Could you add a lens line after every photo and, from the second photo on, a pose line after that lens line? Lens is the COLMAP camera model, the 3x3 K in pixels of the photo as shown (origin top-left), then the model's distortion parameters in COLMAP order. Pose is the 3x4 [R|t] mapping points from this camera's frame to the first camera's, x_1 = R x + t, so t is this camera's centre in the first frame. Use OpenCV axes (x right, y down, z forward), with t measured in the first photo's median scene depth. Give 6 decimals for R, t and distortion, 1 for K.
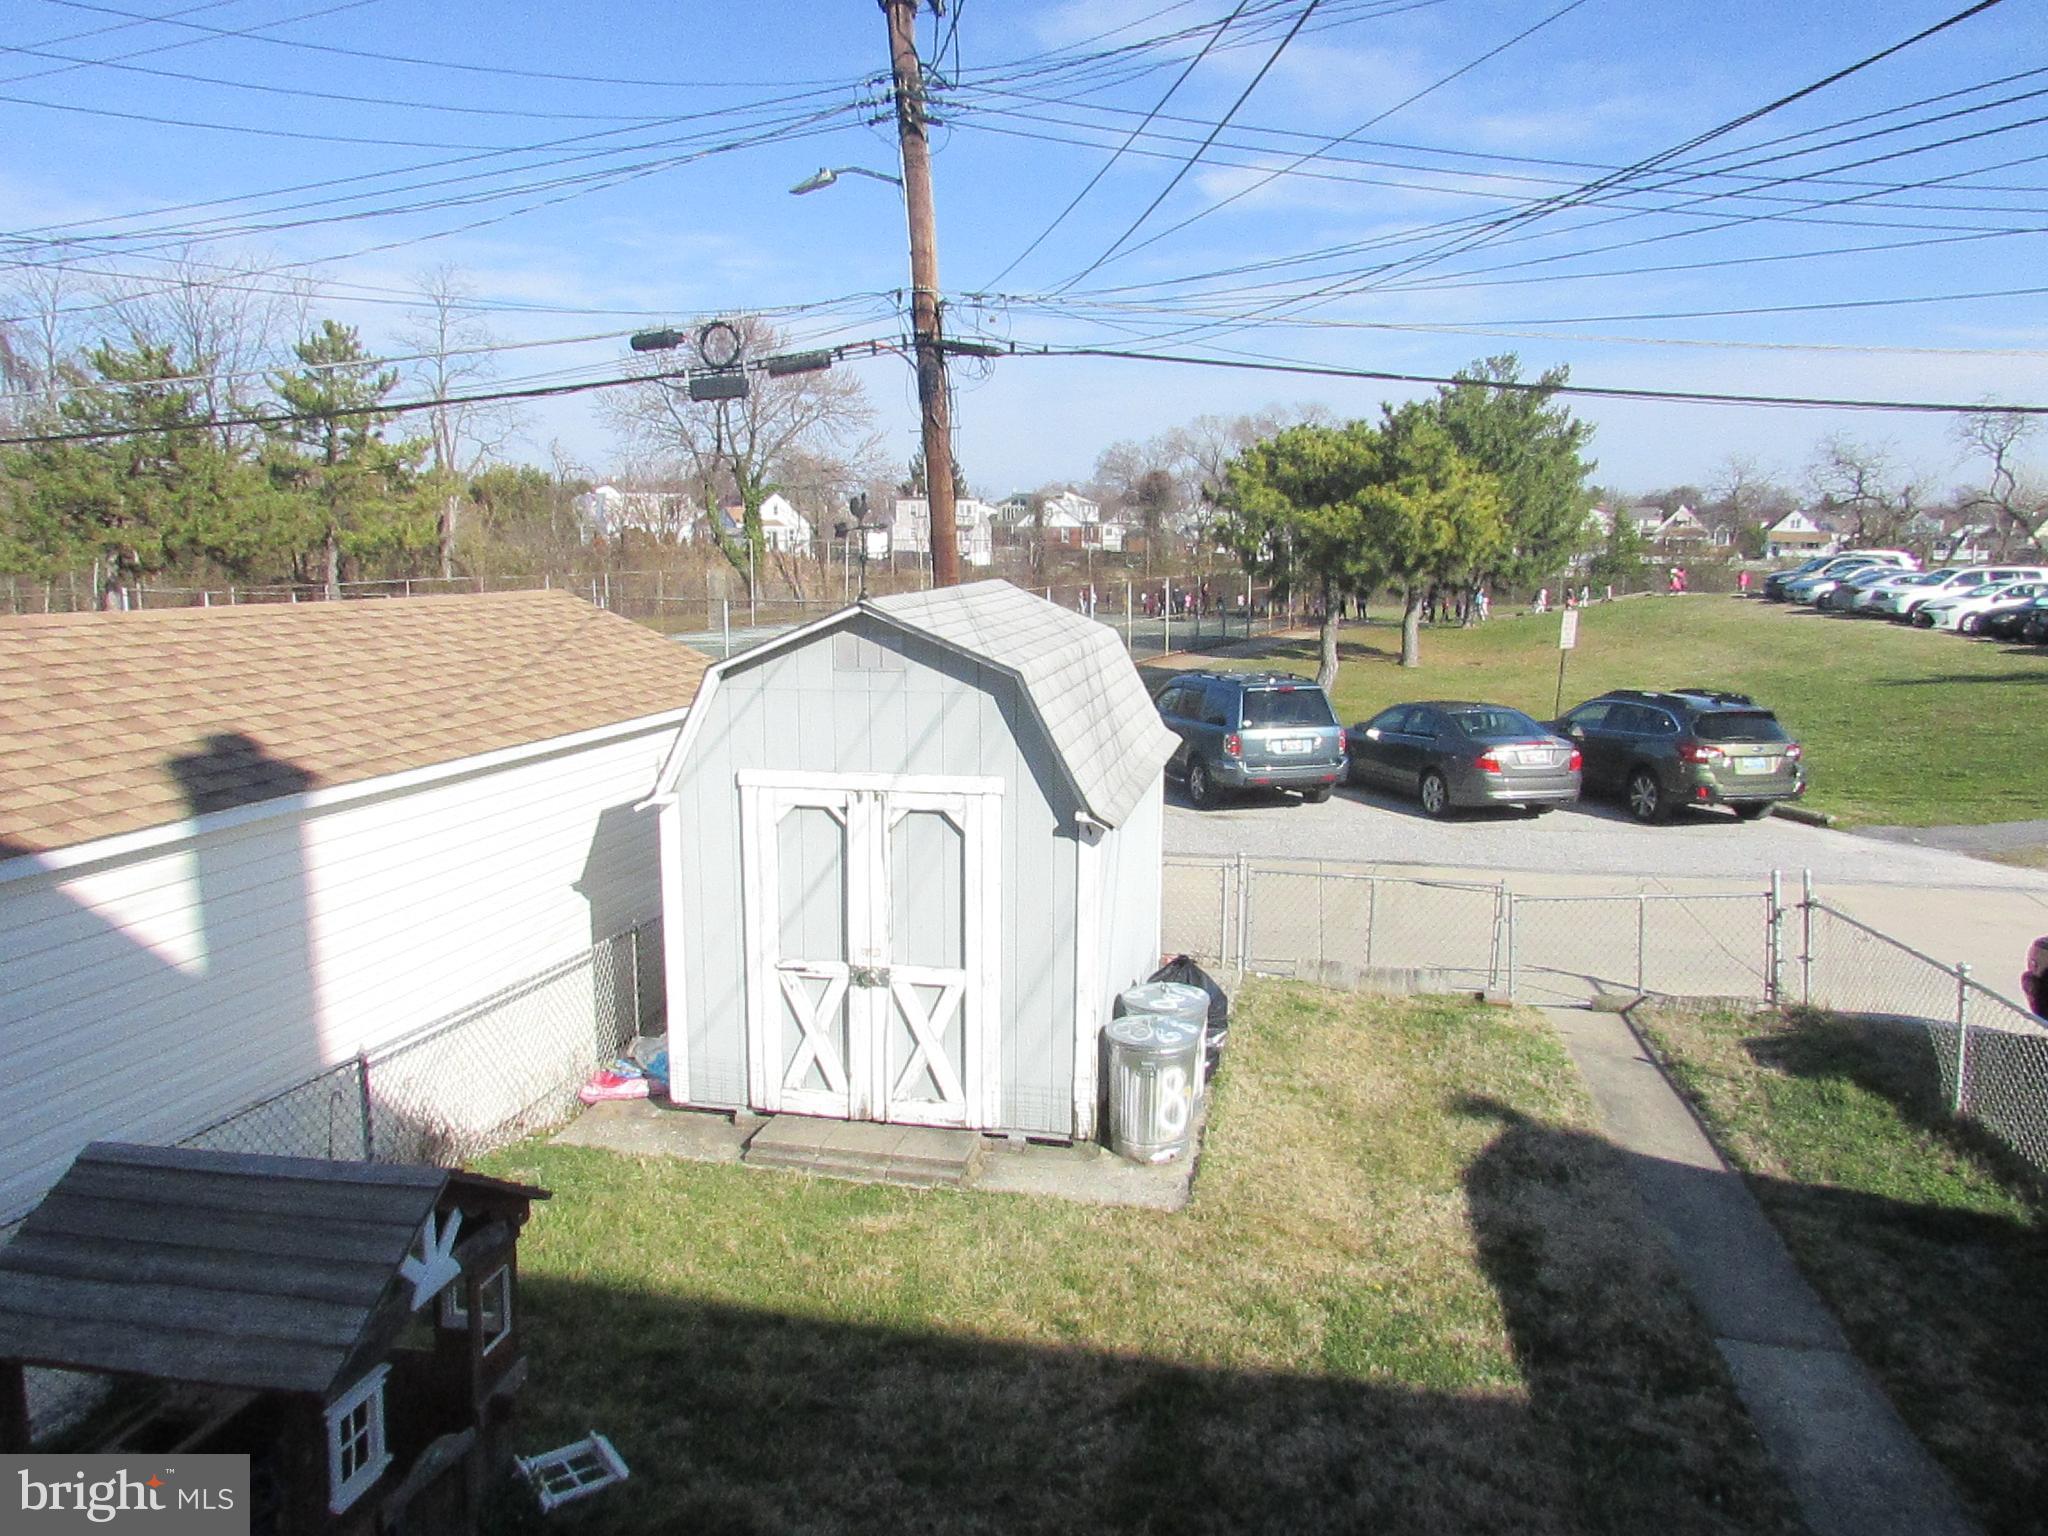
lens RADIAL K [[1444.5, 0, 1021.4], [0, 1444.5, 781.8], [0, 0, 1]] dist [-0.044405, 0.022899]
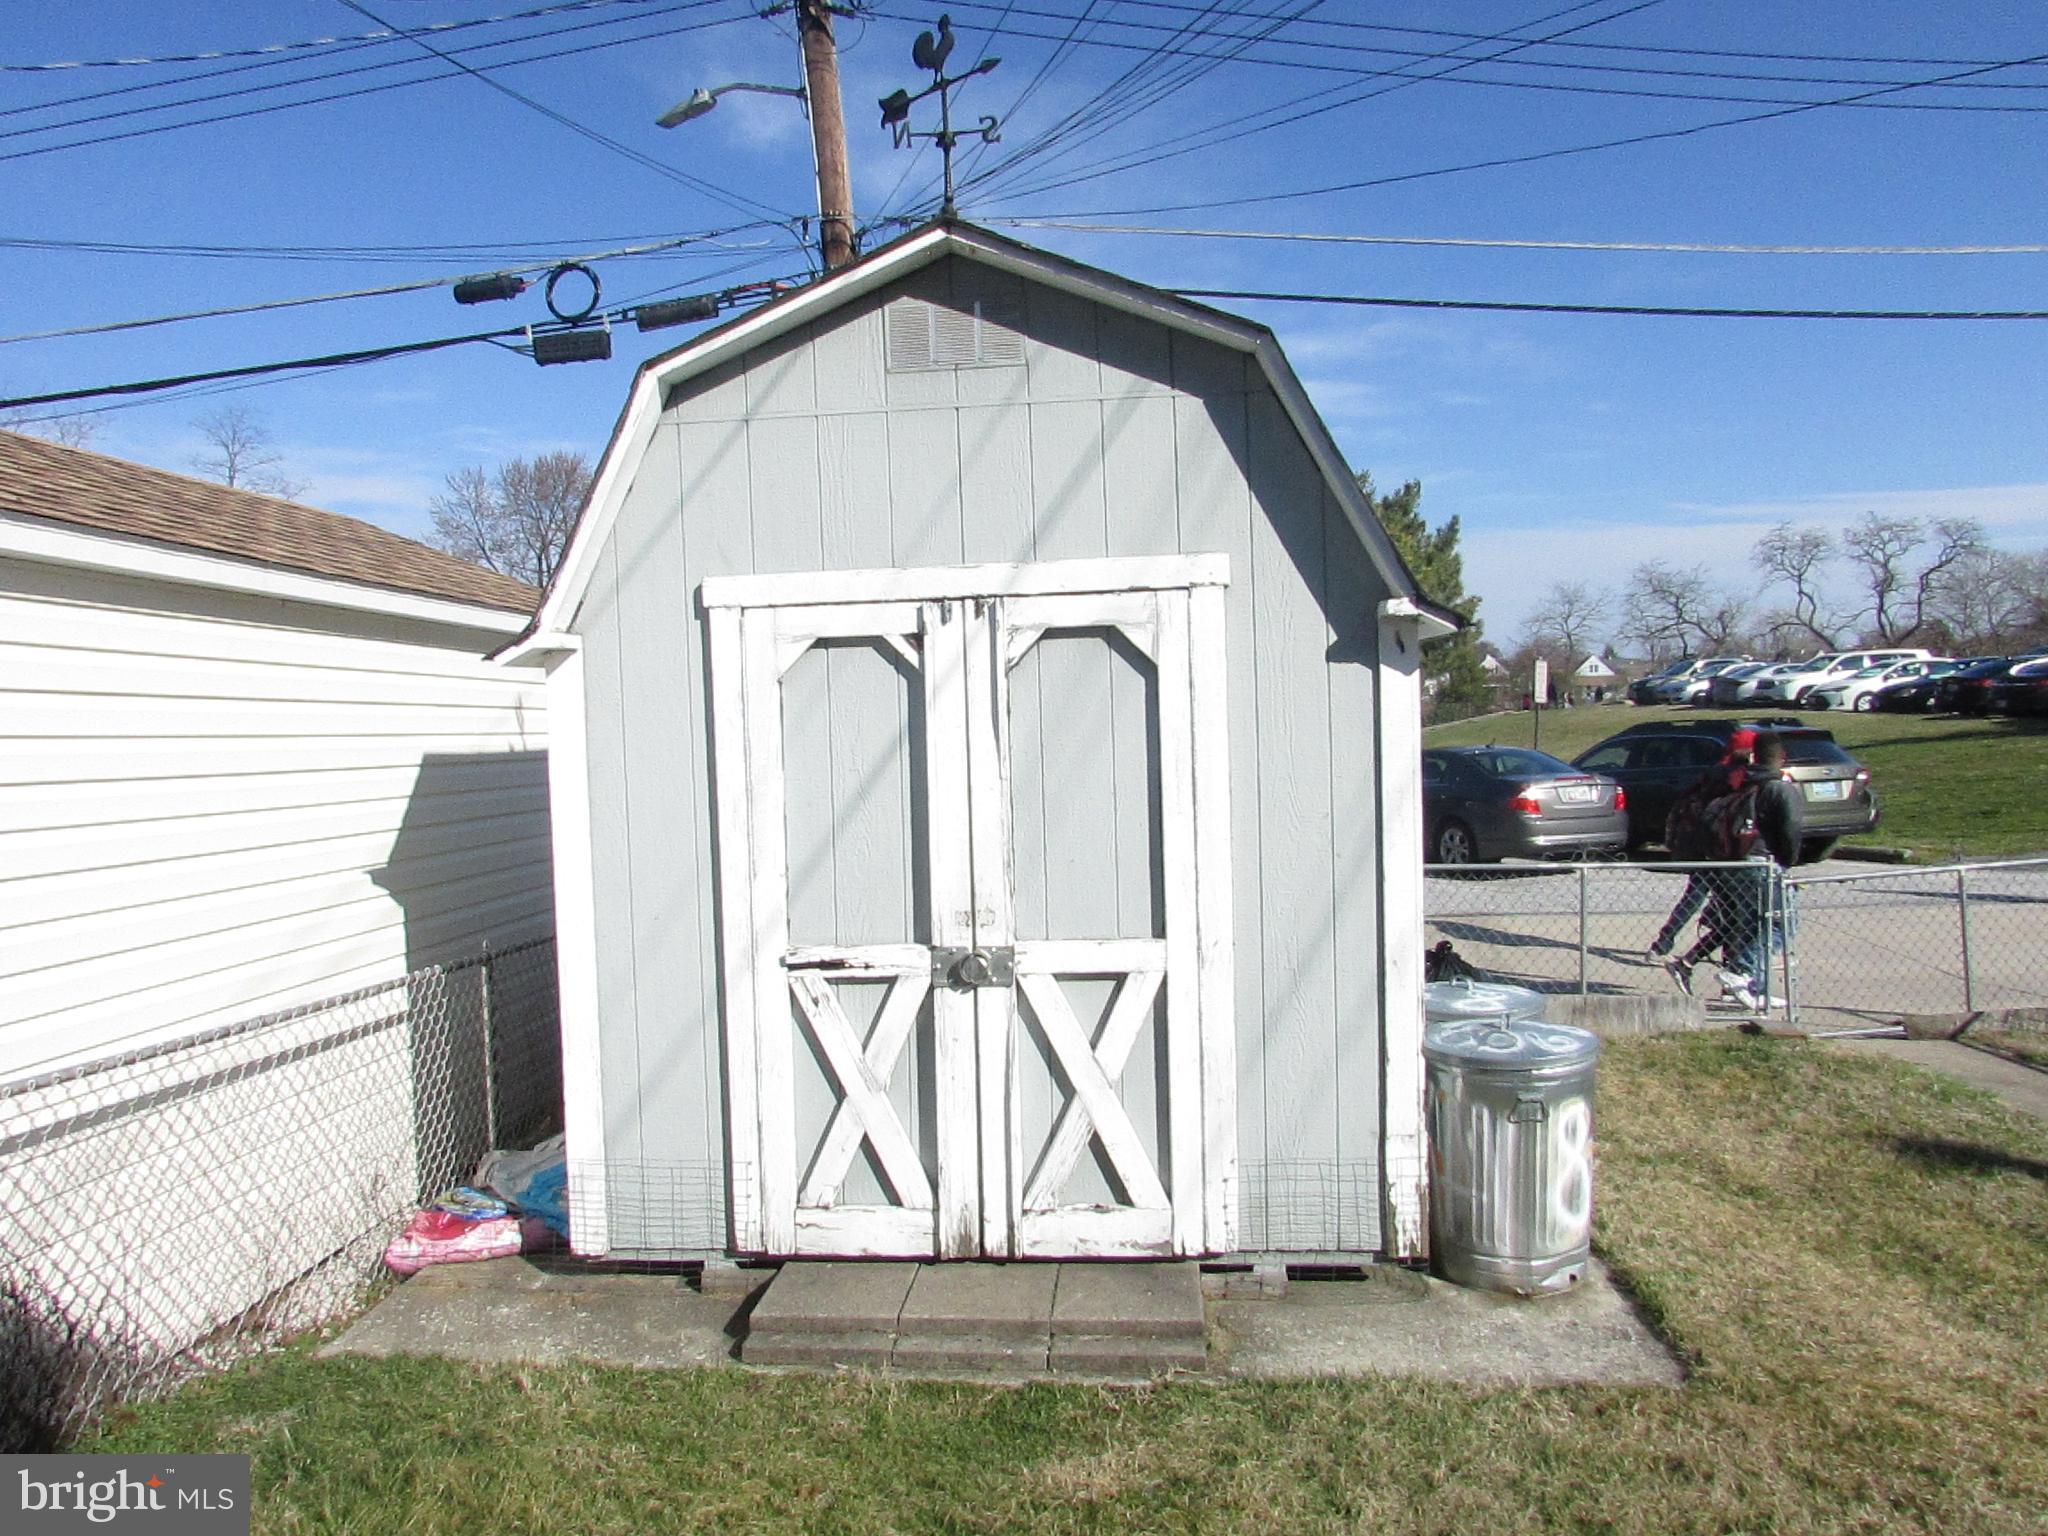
lens RADIAL K [[1444.5, 0, 1012.9], [0, 1444.5, 784.1], [0, 0, 1]] dist [-0.044405, 0.022899]
pose [[0.992557, -0.039768, 0.115109, -0.058196], [0.053330, 0.991670, -0.117246, 0.051819], [-0.109487, 0.122512, 0.986409, 0.191652]]
